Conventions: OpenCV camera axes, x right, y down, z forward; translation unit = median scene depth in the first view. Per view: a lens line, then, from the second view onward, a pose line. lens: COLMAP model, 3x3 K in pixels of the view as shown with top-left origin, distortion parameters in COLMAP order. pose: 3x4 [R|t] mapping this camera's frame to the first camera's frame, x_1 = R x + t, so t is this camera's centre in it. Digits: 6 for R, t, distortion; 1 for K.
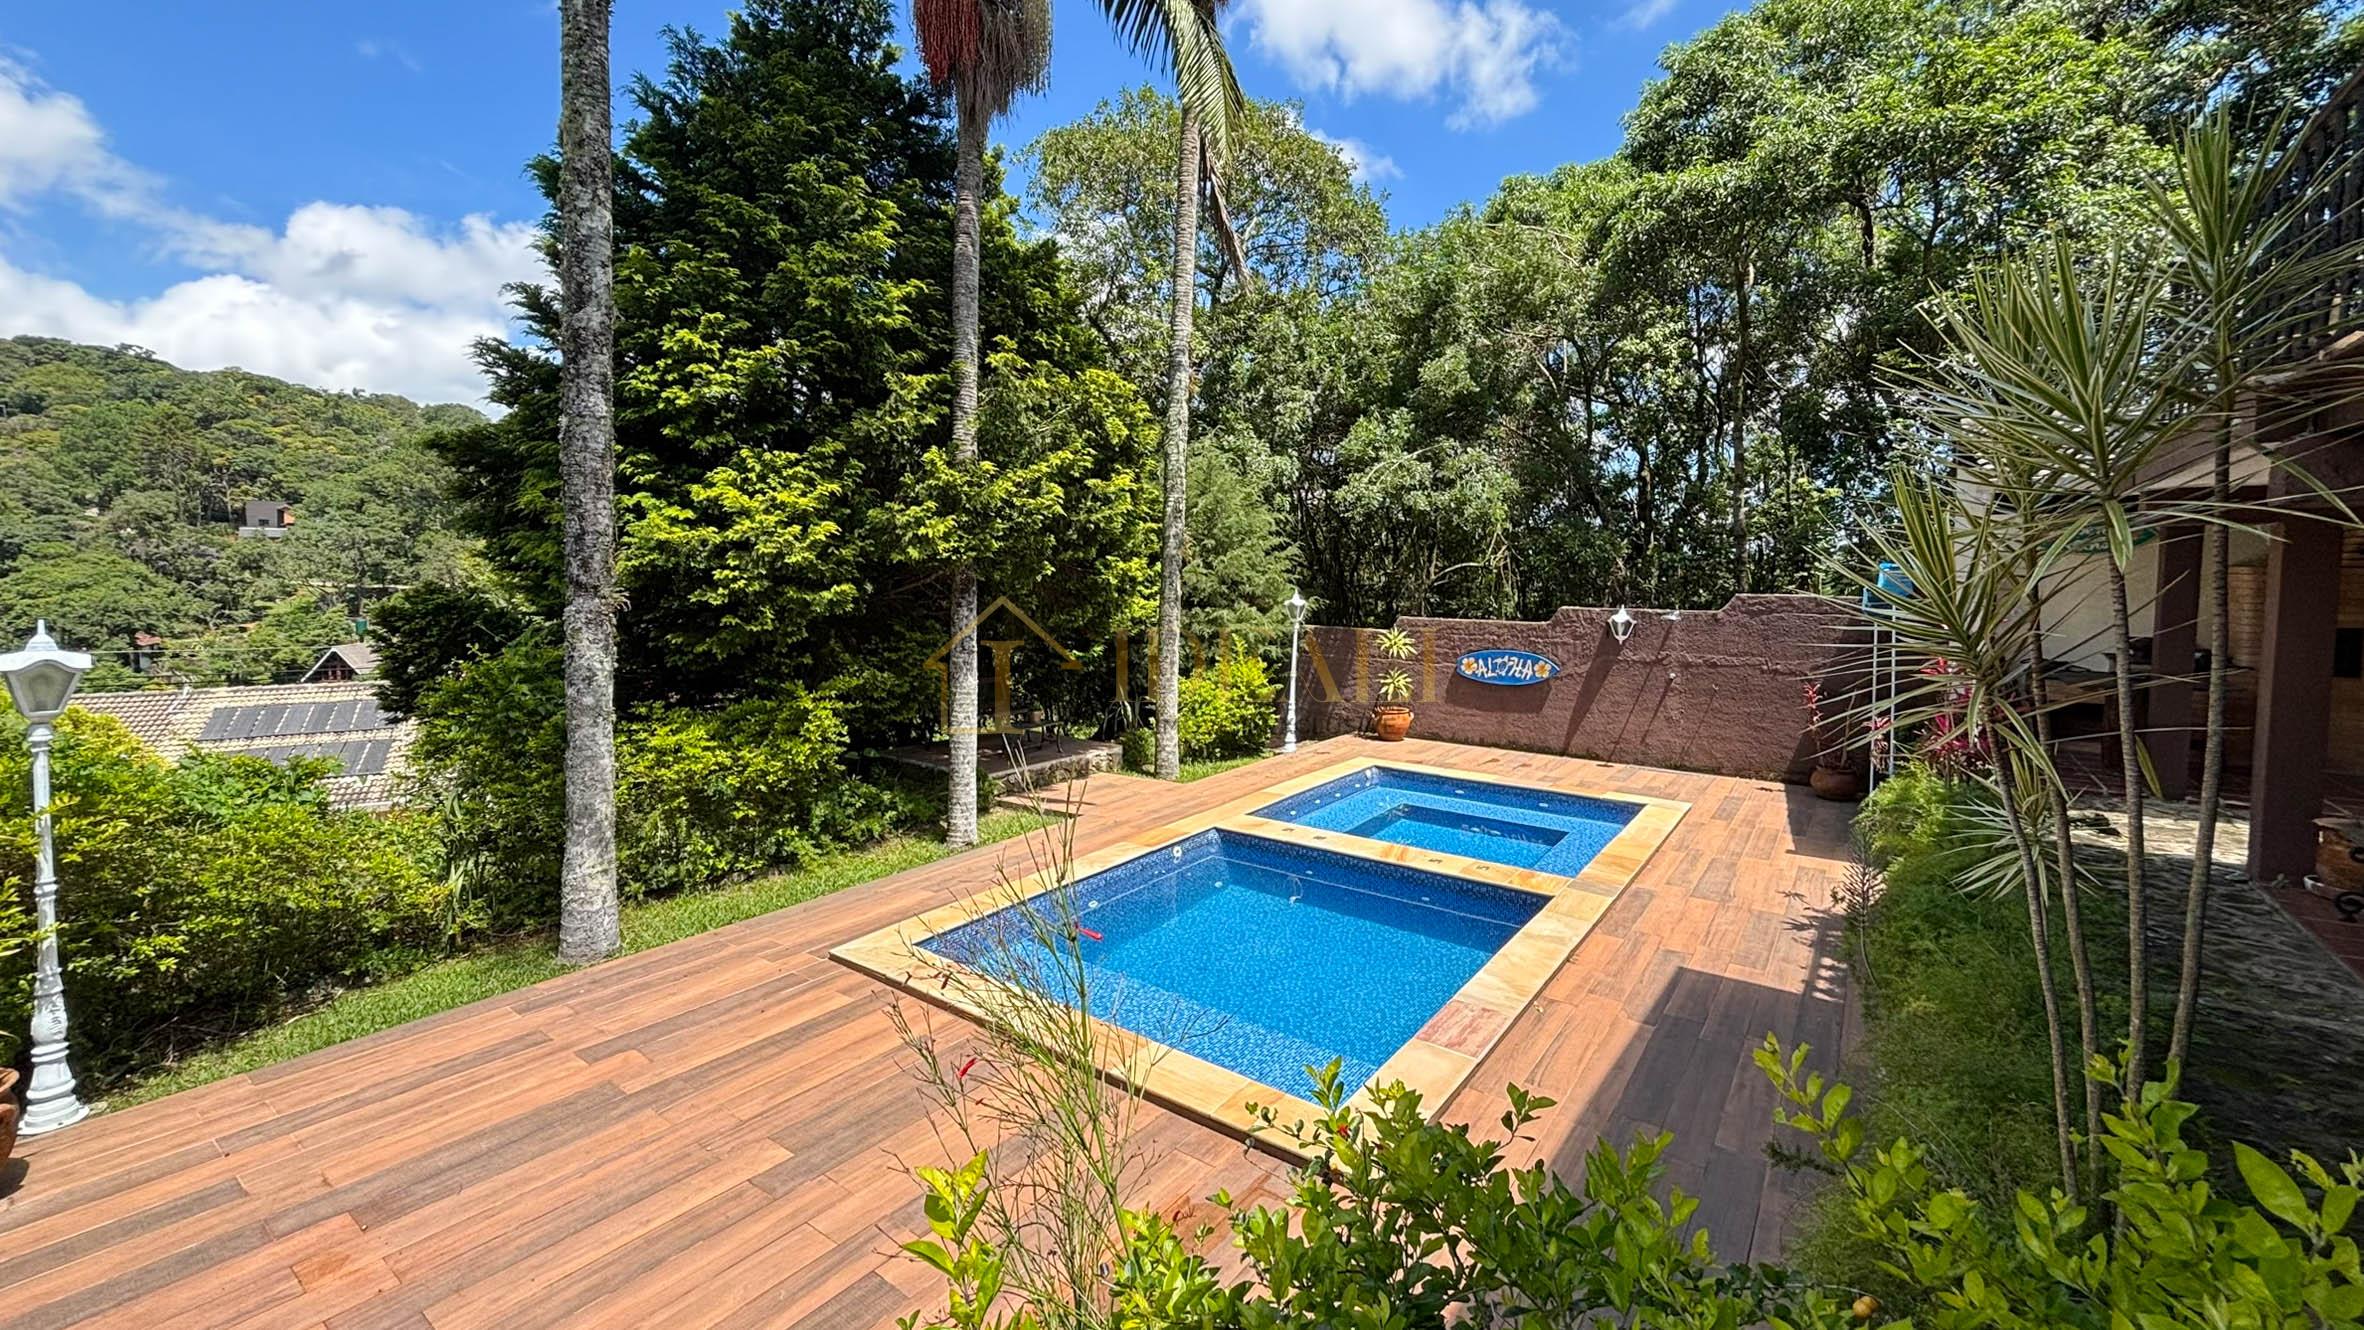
lens RADIAL K [[939.6, 0, 1139.8], [0, 939.6, 649.5], [0, 0, 1]] dist [-0.000957, 0.000139]
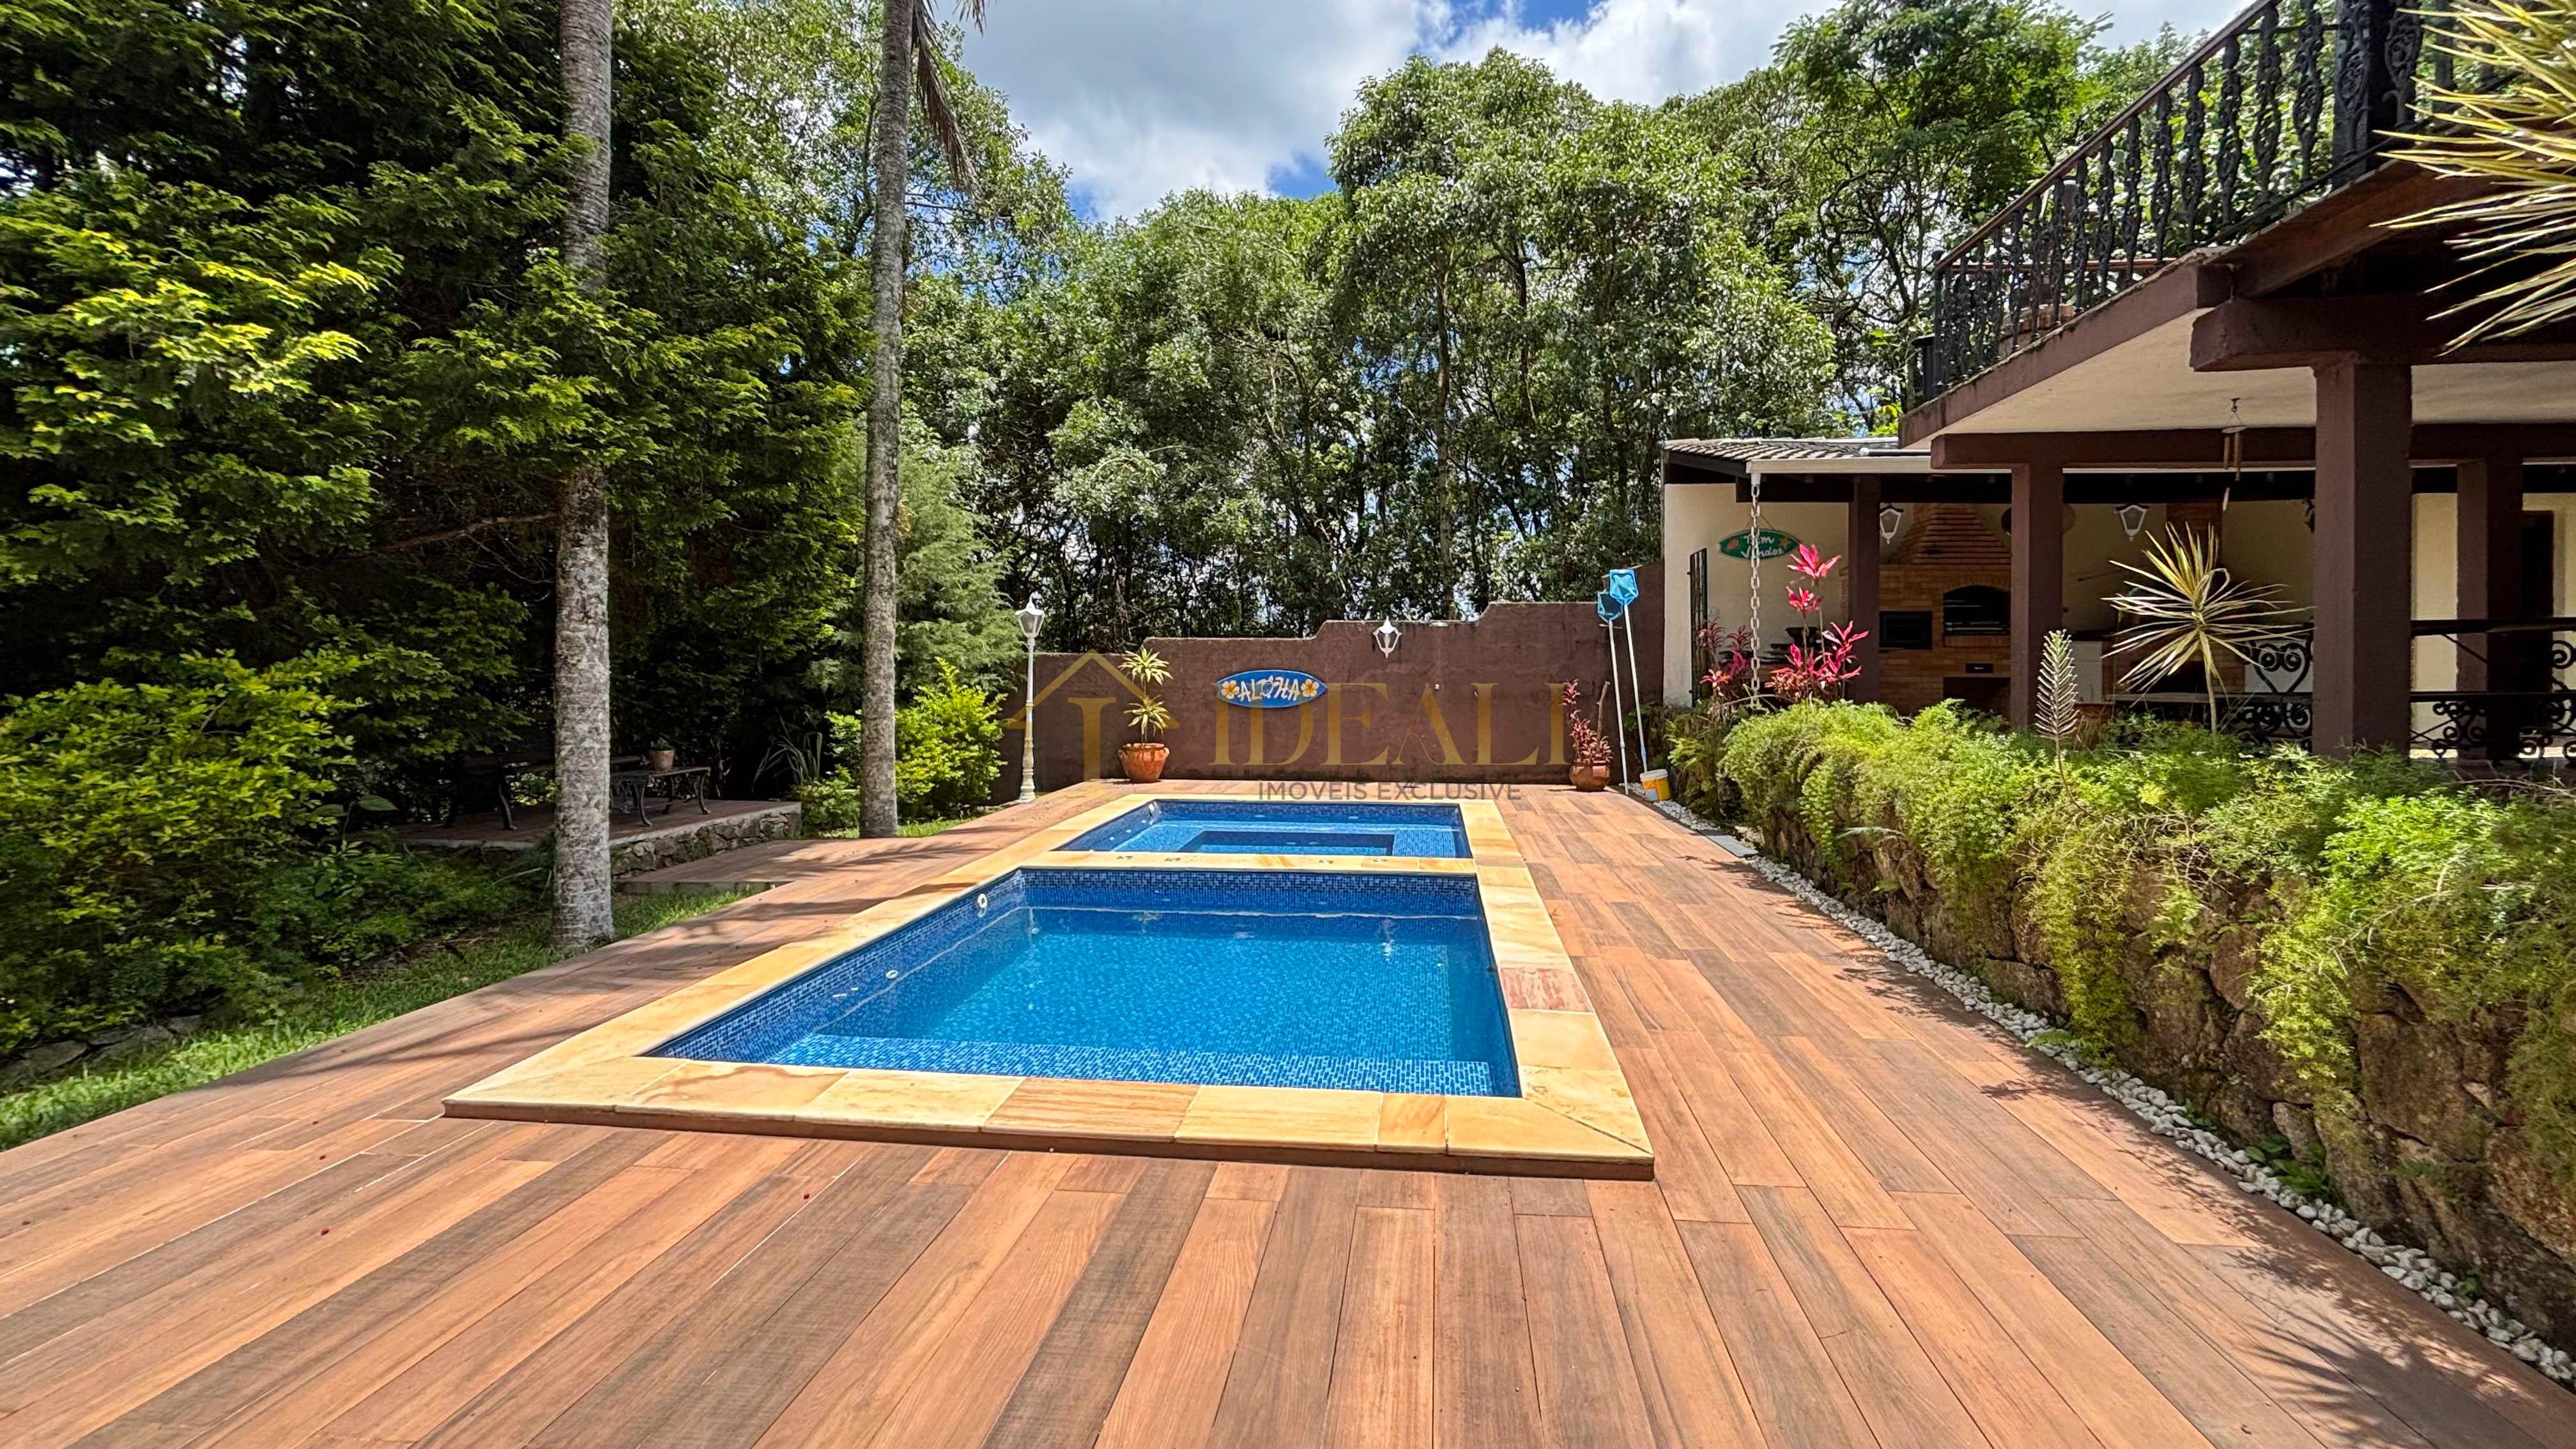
lens RADIAL K [[1057.6, 0, 1282.5], [0, 1057.6, 707.9], [0, 0, 1]] dist [-0.000260, -0.000148]
pose [[0.842750, -0.008034, 0.538245, -0.175399], [0.041450, 0.997889, -0.050005, 0.110010], [-0.536706, 0.064451, 0.841304, 0.191678]]
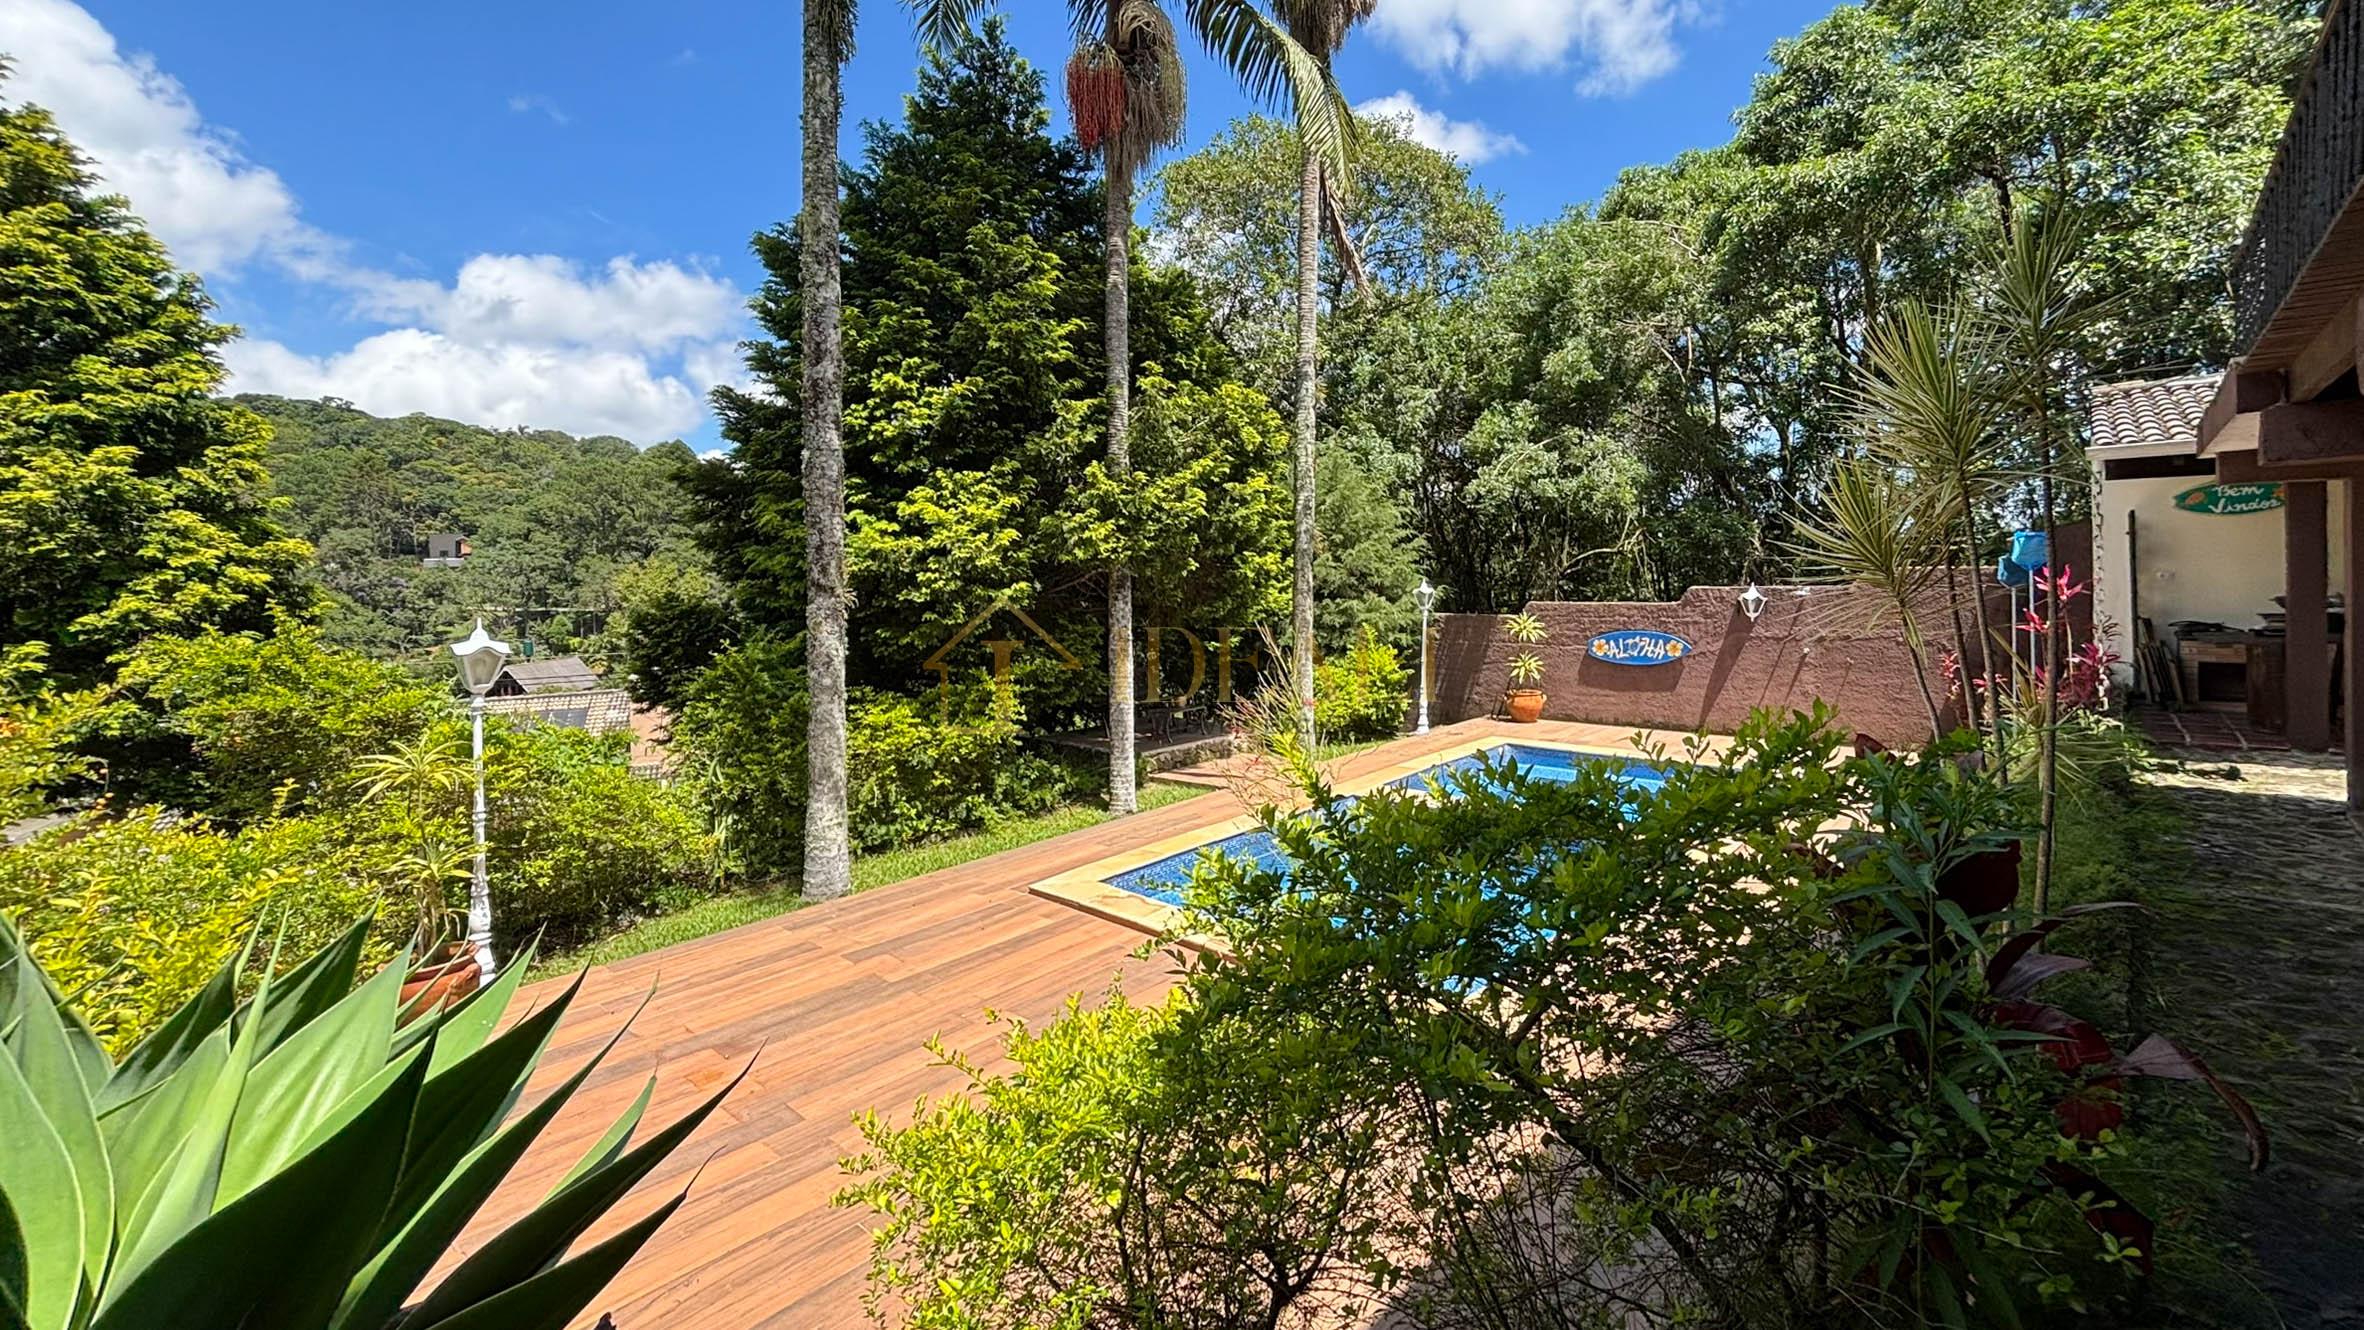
lens RADIAL K [[962.4, 0, 1144.8], [0, 962.4, 611.6], [0, 0, 1]] dist [0.010473, -0.000310]
pose [[0.992410, -0.026302, -0.120125, -0.019881], [0.020757, 0.998671, -0.047177, 0.023264], [0.121206, 0.044325, 0.991637, -0.141636]]
